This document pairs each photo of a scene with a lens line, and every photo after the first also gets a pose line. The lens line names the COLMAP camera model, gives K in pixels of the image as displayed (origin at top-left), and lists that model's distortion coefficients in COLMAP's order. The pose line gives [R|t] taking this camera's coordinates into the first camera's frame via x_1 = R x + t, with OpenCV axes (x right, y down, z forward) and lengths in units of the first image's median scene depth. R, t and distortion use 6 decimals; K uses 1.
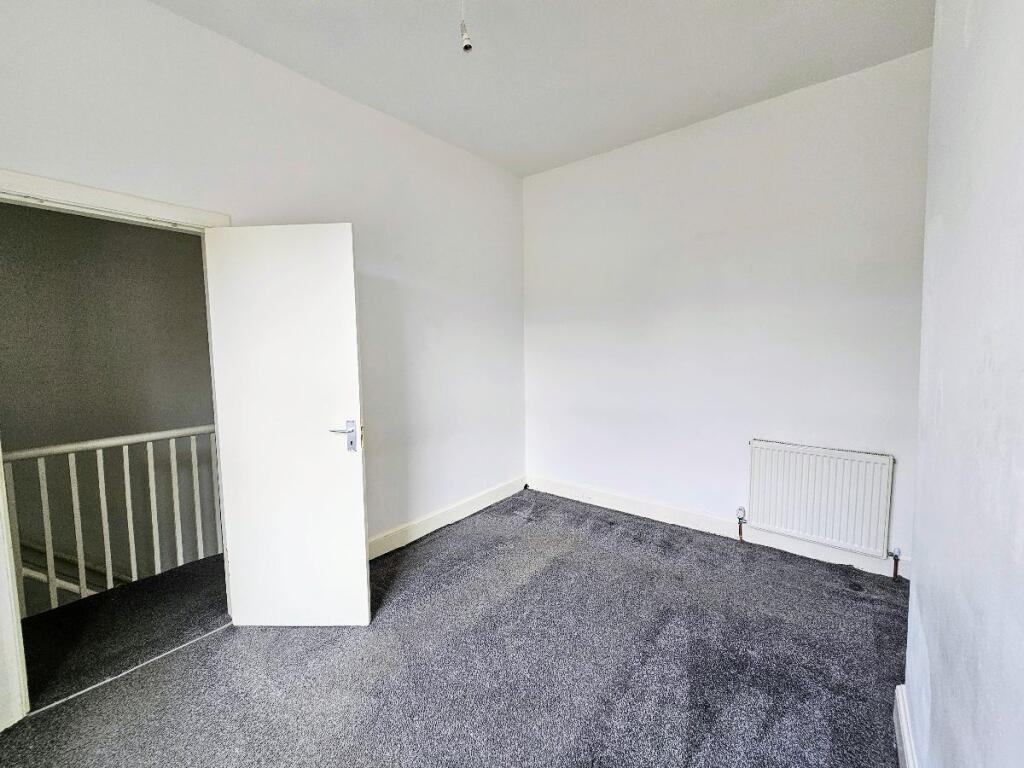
lens RADIAL K [[418.5, 0, 514.4], [0, 418.5, 381.4], [0, 0, 1]] dist [-0.008296, -0.000217]
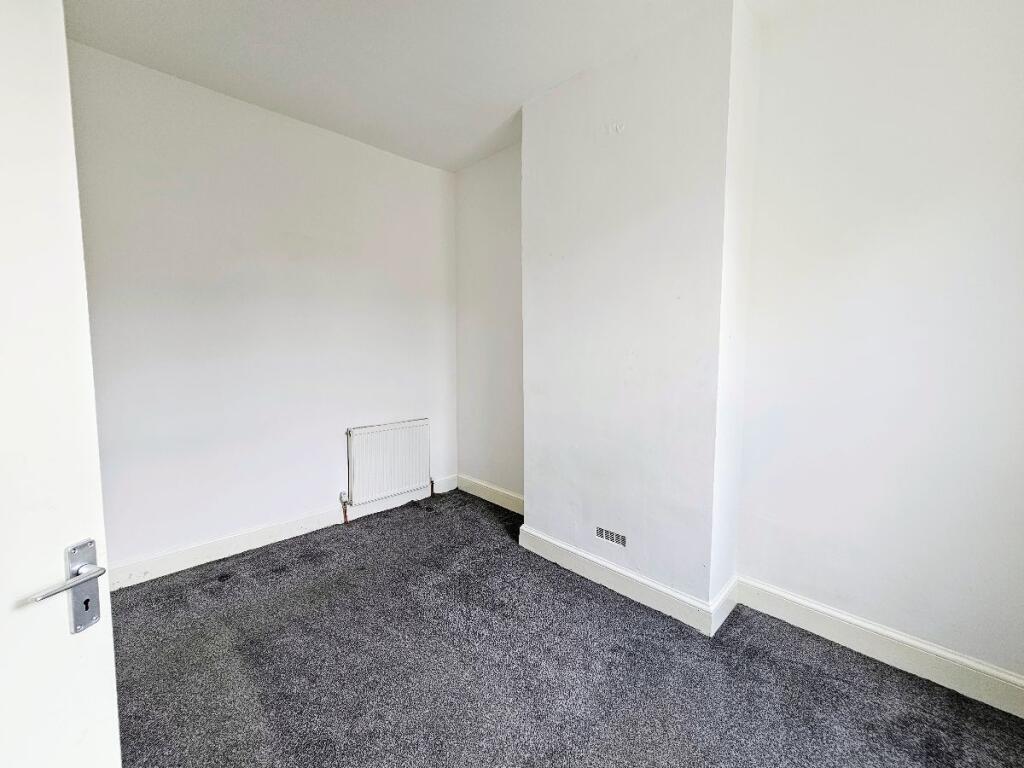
lens RADIAL K [[418.5, 0, 514.4], [0, 418.5, 383.3], [0, 0, 1]] dist [-0.008296, -0.000217]
pose [[0.112080, -0.076831, 0.990724, -0.516341], [0.073530, 0.994914, 0.068838, -0.030522], [-0.990975, 0.065132, 0.117160, 0.431855]]
